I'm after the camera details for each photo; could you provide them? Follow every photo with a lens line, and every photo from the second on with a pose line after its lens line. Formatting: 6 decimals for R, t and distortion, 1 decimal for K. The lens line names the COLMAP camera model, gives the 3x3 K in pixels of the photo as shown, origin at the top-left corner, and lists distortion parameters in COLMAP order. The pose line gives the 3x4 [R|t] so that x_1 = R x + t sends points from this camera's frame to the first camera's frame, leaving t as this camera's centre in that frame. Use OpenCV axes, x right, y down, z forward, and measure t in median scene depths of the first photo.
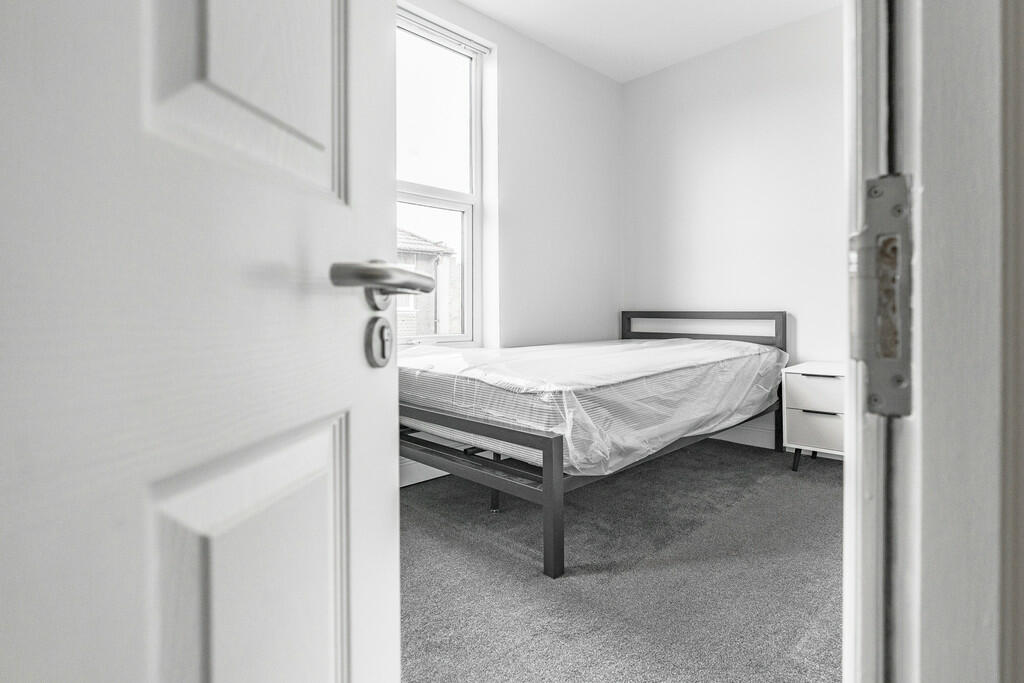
lens RADIAL K [[544.5, 0, 573.9], [0, 544.5, 306.0], [0, 0, 1]] dist [-0.001889, 0.000182]
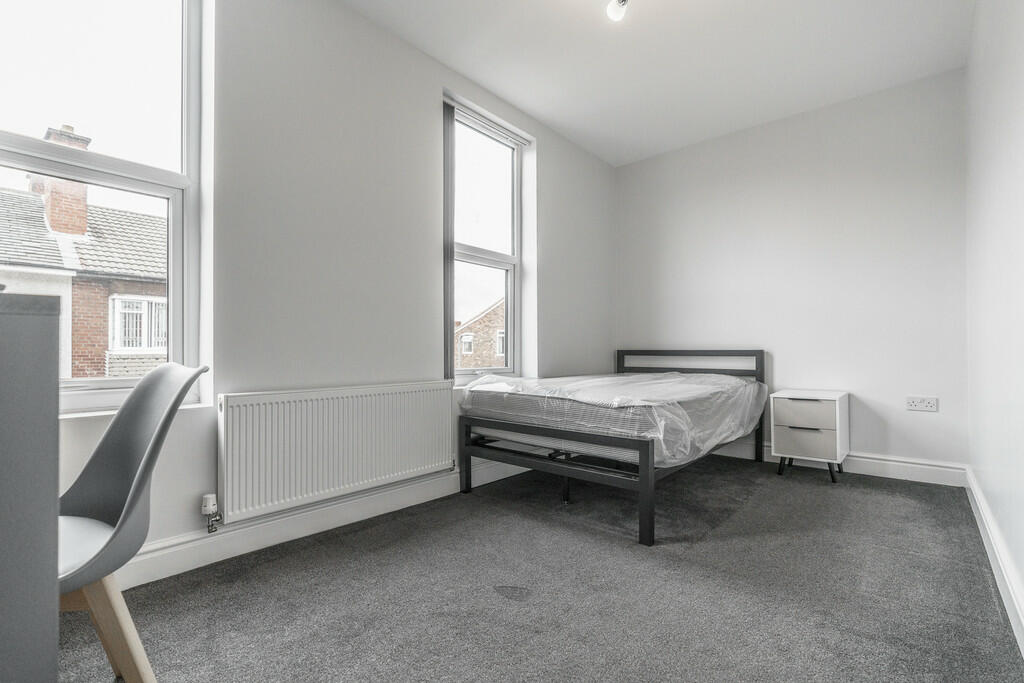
lens RADIAL K [[467.2, 0, 512.0], [0, 467.2, 341.5], [0, 0, 1]] dist [0.000210, 0.000123]
pose [[0.999954, 0.004059, 0.008699, -0.270339], [-0.003914, 0.999853, -0.016665, 0.014085], [-0.008766, 0.016630, 0.999823, -0.104497]]
